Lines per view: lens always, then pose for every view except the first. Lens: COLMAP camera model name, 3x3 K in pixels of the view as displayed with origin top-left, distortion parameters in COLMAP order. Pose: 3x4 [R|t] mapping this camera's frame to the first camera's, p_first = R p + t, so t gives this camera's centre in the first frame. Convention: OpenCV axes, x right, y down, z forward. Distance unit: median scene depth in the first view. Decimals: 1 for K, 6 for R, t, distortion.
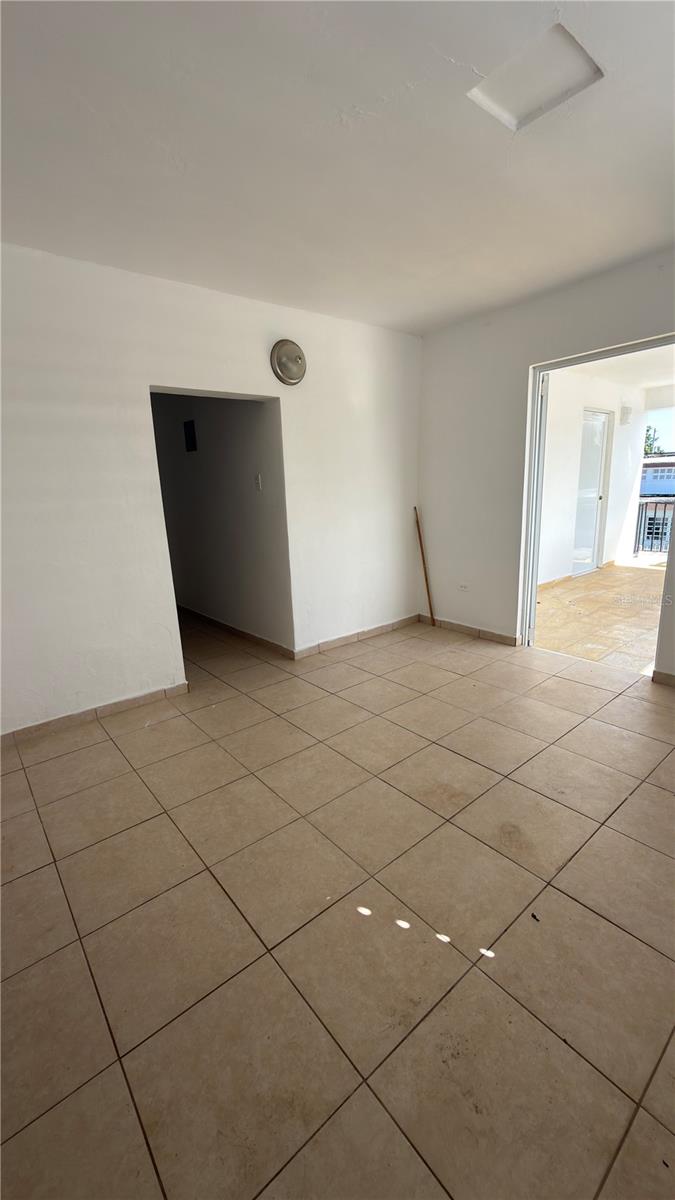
lens RADIAL K [[475.4, 0, 338.8], [0, 475.4, 598.8], [0, 0, 1]] dist [-0.000787, -0.000092]
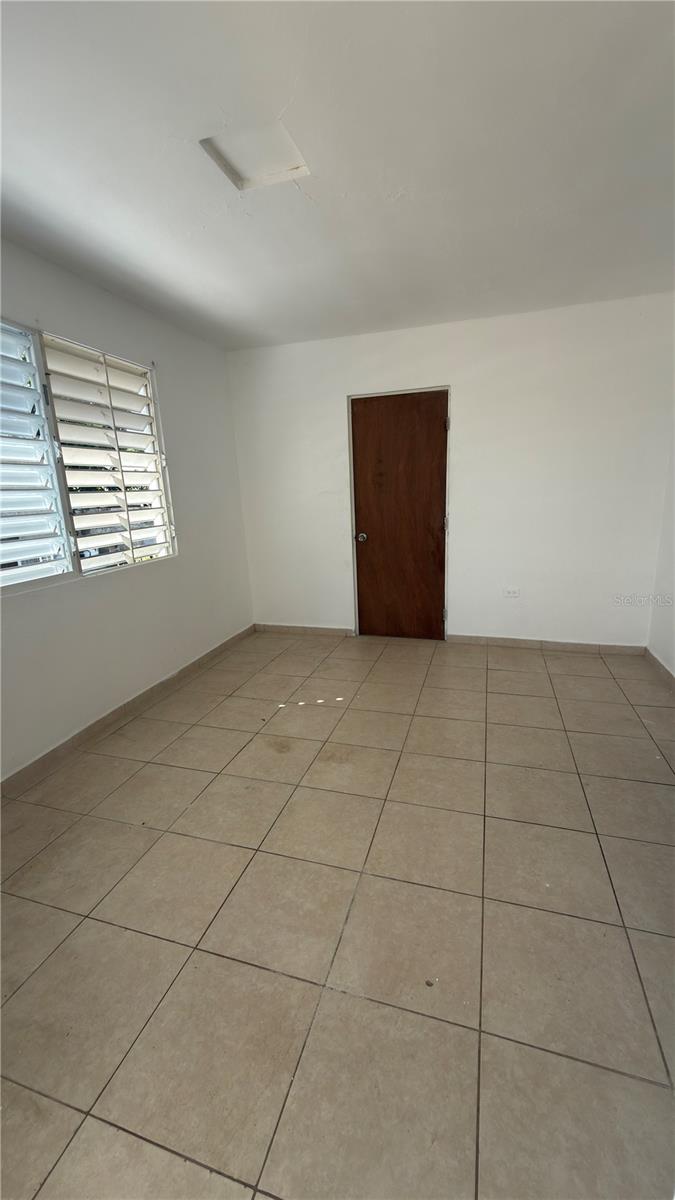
lens RADIAL K [[475.4, 0, 340.0], [0, 475.4, 601.4], [0, 0, 1]] dist [-0.000787, -0.000092]
pose [[-0.829991, 0.201819, -0.519984, 0.769285], [-0.055341, 0.897849, 0.436812, -0.462667], [0.555024, 0.391326, -0.734038, 1.739510]]
